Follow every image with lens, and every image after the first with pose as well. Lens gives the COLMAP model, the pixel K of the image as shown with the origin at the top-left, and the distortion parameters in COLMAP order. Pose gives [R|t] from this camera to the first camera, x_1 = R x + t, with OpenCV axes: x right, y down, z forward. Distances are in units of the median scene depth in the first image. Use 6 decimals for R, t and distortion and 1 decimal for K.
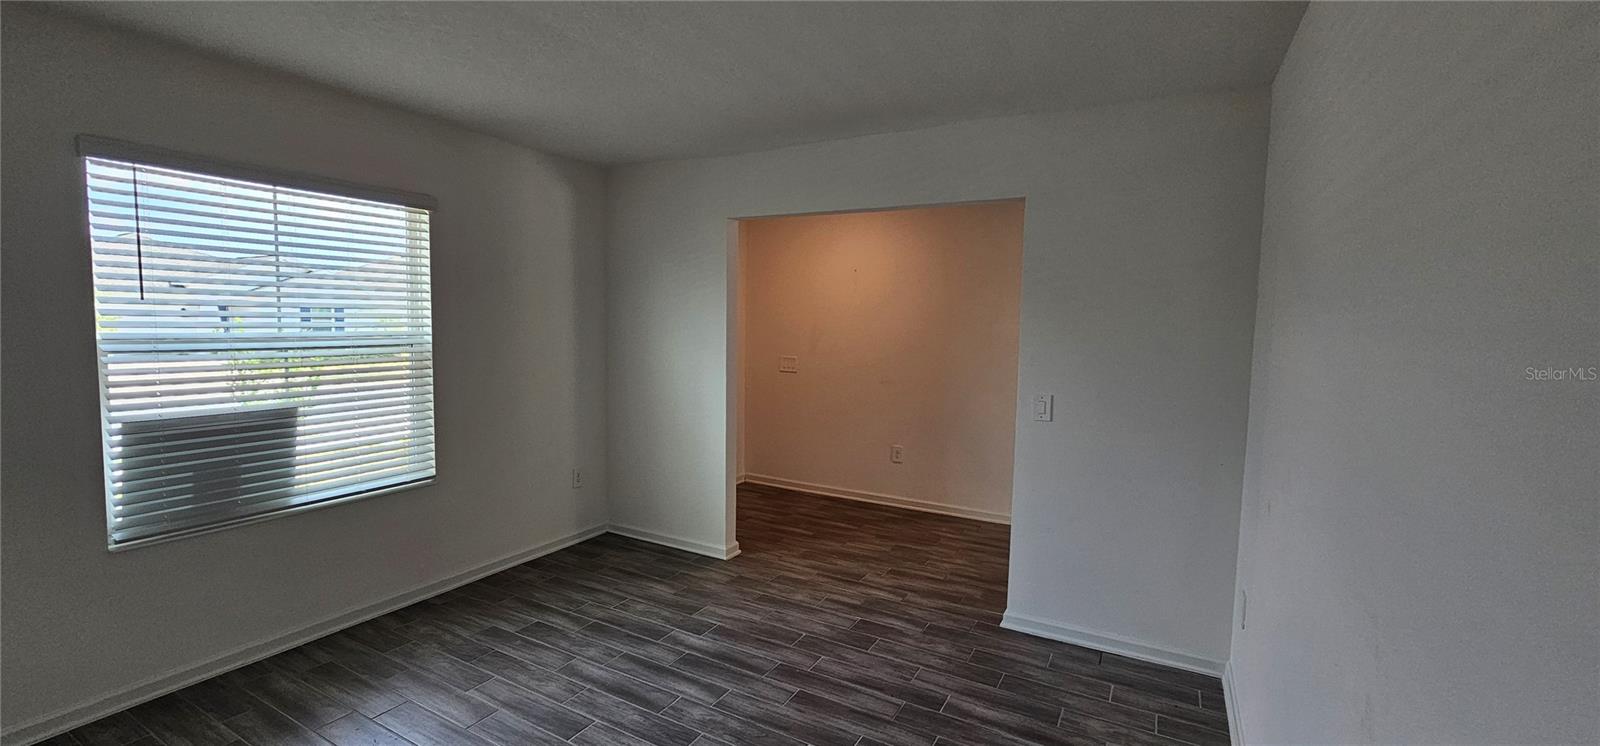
lens RADIAL K [[668.1, 0, 800.0], [0, 668.1, 373.0], [0, 0, 1]] dist [0.001534, 0.000203]
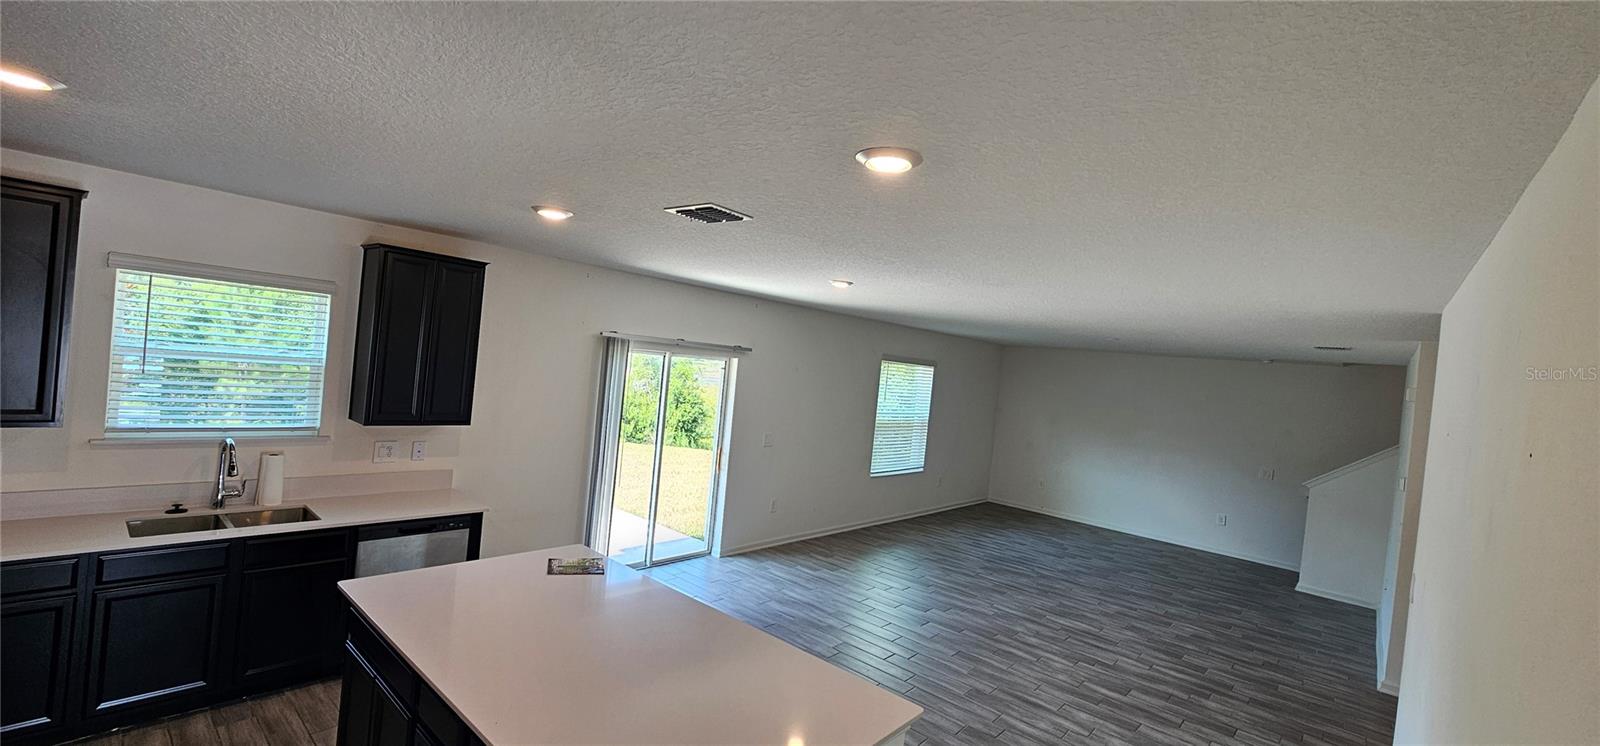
lens RADIAL K [[654.4, 0, 794.0], [0, 654.4, 369.6], [0, 0, 1]] dist [-0.001184, -0.000142]
pose [[0.972082, 0.084784, -0.218790, -0.522438], [-0.101746, 0.992522, -0.067440, -0.003896], [0.211436, 0.087818, 0.973439, -1.616105]]
